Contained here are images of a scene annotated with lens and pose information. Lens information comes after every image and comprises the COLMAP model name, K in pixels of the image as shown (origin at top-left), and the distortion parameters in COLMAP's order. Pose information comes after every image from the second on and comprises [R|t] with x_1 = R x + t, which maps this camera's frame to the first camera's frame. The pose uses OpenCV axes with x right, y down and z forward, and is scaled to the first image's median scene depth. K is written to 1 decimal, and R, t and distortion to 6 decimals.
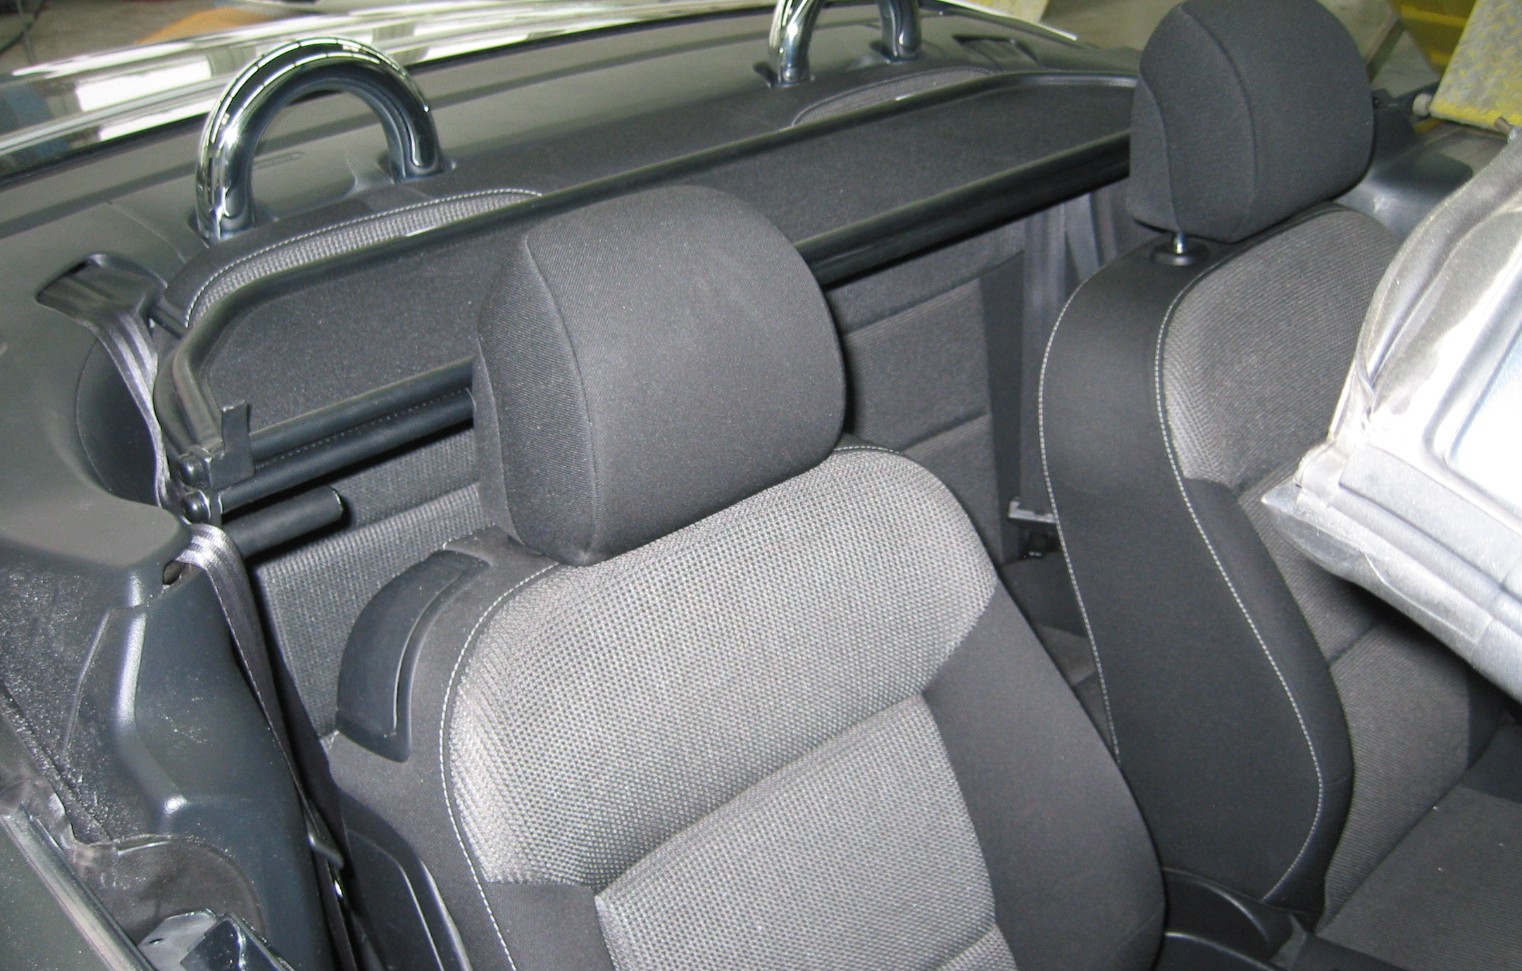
lens RADIAL K [[1555.5, 0, 764.2], [0, 1555.5, 484.5], [0, 0, 1]] dist [-0.041267, 0.000000]
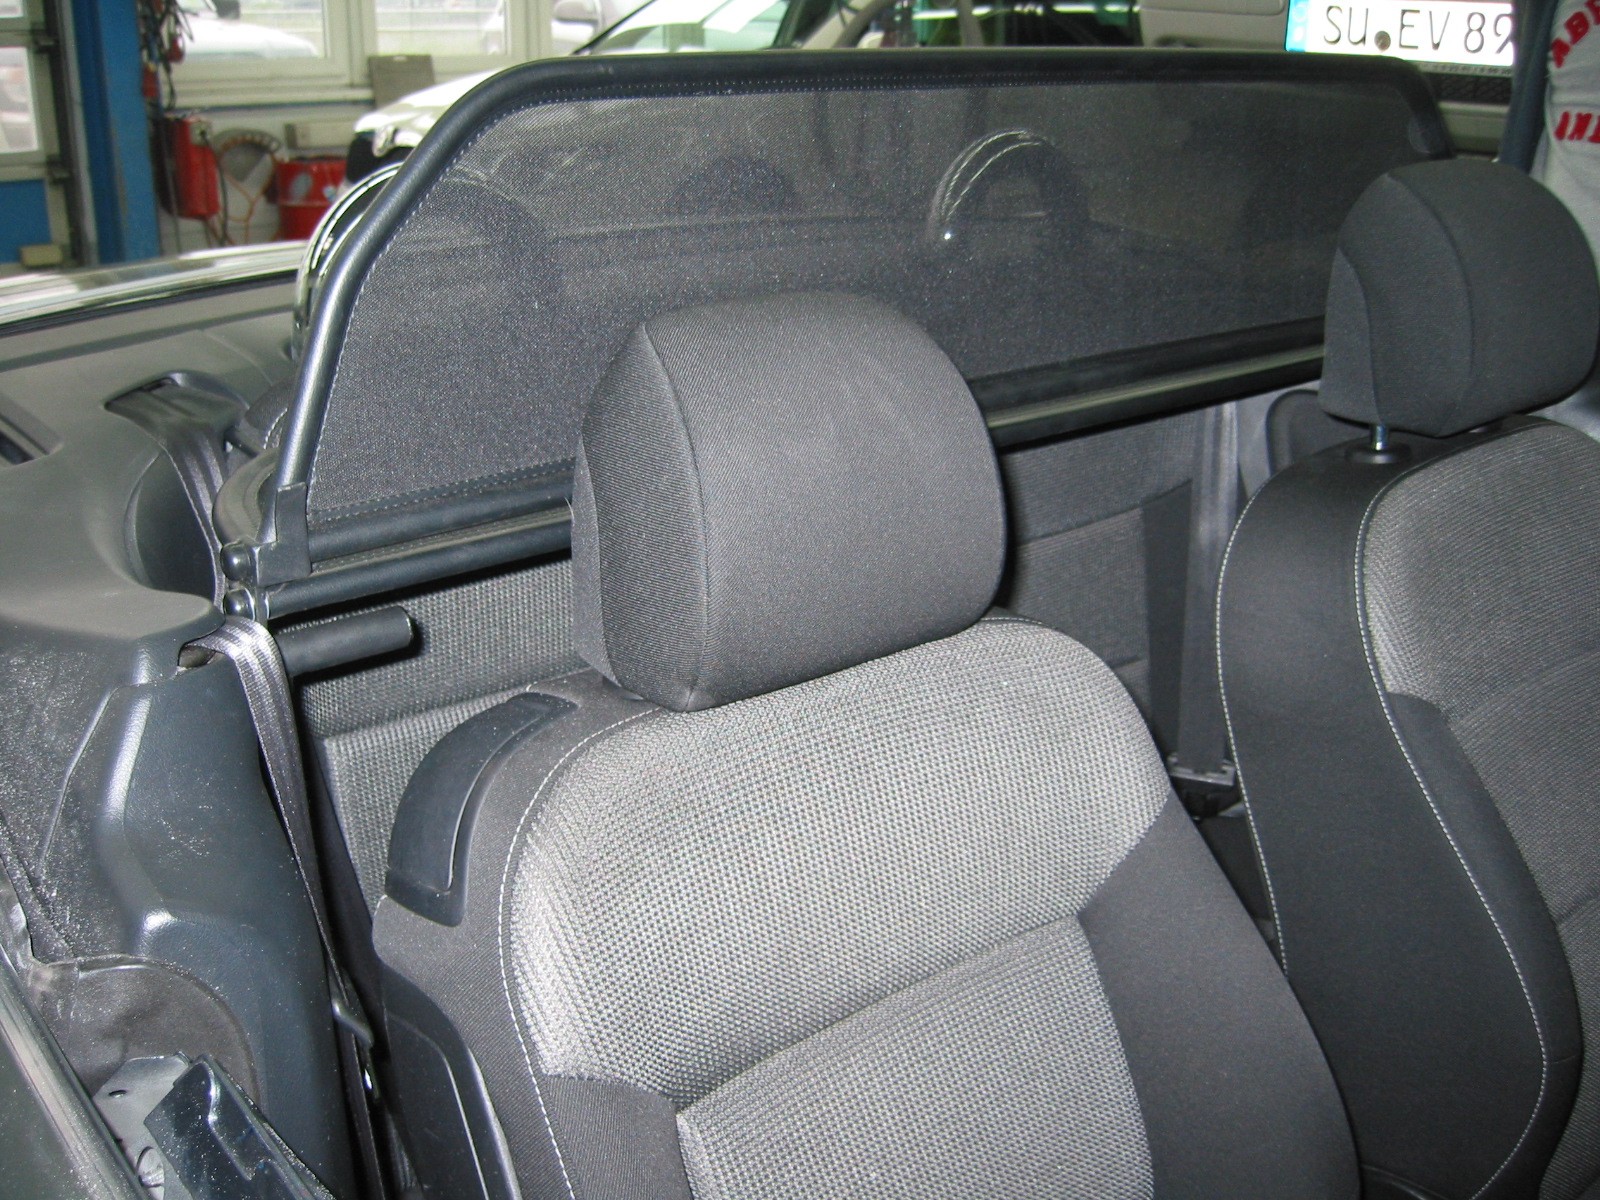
lens RADIAL K [[1599.4, 0, 801.3], [0, 1599.4, 601.8], [0, 0, 1]] dist [-0.048289, 0.000000]
pose [[0.997057, 0.047030, -0.060551, -0.005023], [-0.053549, 0.992379, -0.110976, 0.085494], [0.054870, 0.113892, 0.991977, 0.135765]]
